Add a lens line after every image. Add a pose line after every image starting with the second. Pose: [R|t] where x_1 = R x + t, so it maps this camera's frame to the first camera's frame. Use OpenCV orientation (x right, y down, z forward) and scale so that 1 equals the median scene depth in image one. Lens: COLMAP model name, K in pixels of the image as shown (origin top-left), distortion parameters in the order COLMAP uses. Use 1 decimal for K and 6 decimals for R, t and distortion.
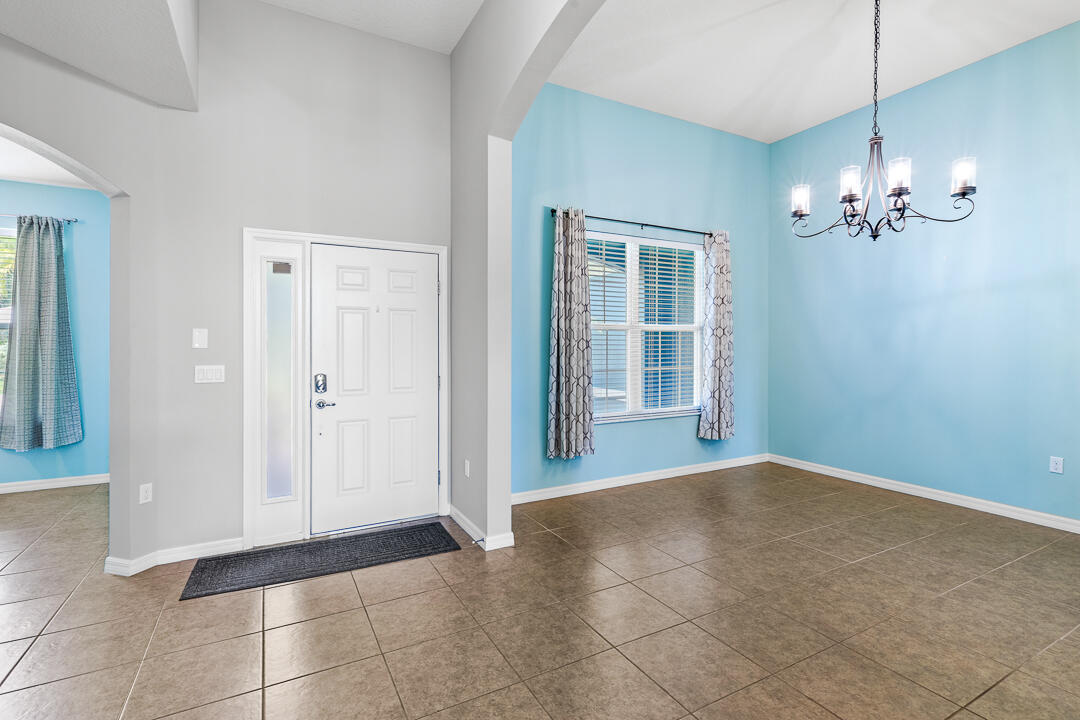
lens RADIAL K [[501.3, 0, 552.7], [0, 501.3, 341.7], [0, 0, 1]] dist [0.007805, -0.000848]
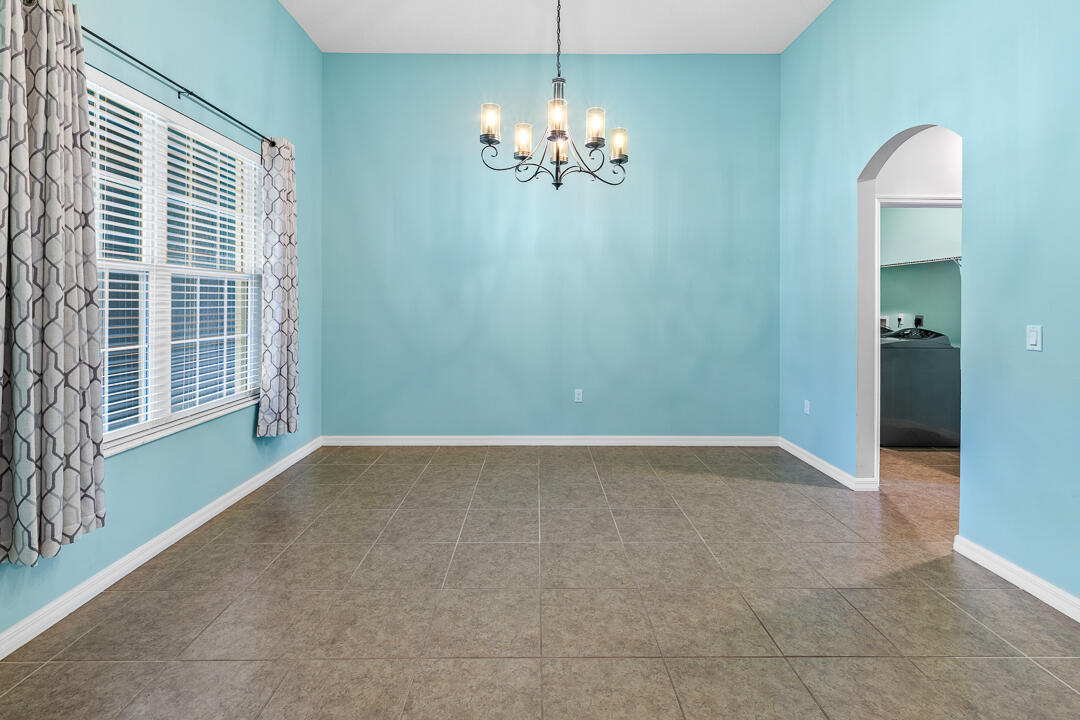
lens RADIAL K [[501.3, 0, 538.9], [0, 501.3, 302.8], [0, 0, 1]] dist [0.007805, -0.000848]
pose [[0.493774, 0.001947, 0.869588, -0.134097], [-0.006341, 0.999979, 0.001362, 0.006851], [-0.869567, -0.006187, 0.493776, 0.402400]]
